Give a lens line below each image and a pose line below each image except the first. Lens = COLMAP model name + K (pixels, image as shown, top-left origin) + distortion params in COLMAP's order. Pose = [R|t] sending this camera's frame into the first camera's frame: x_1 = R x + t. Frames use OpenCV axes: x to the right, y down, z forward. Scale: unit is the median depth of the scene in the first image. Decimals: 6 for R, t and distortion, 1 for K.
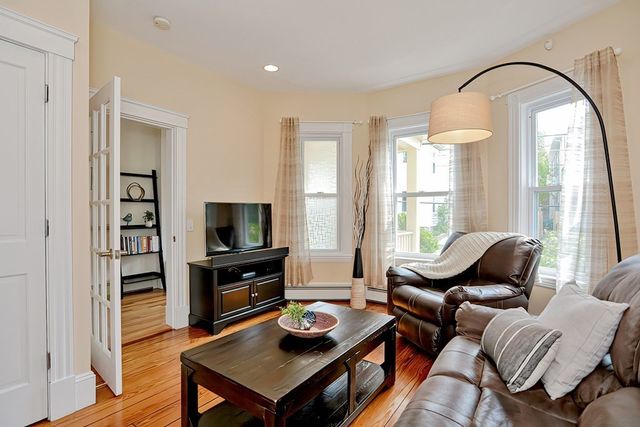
lens RADIAL K [[318.3, 0, 317.2], [0, 318.3, 215.1], [0, 0, 1]] dist [-0.013827, -0.000217]
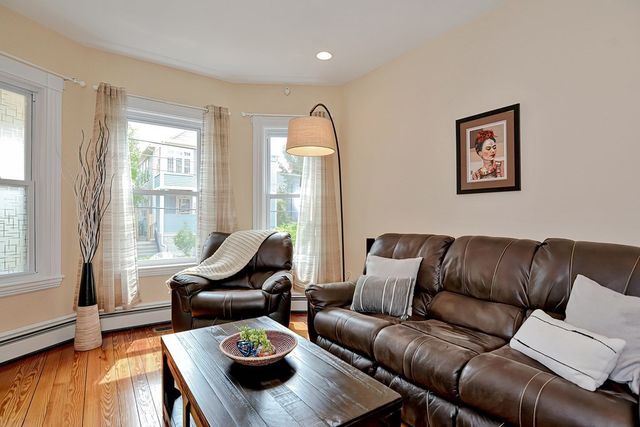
lens RADIAL K [[318.3, 0, 317.5], [0, 318.3, 214.2], [0, 0, 1]] dist [-0.013827, -0.000217]
pose [[0.337086, 0.006241, 0.941453, -0.362436], [0.001330, 0.999974, -0.007106, 0.002356], [-0.941473, 0.003648, 0.337069, 0.289559]]
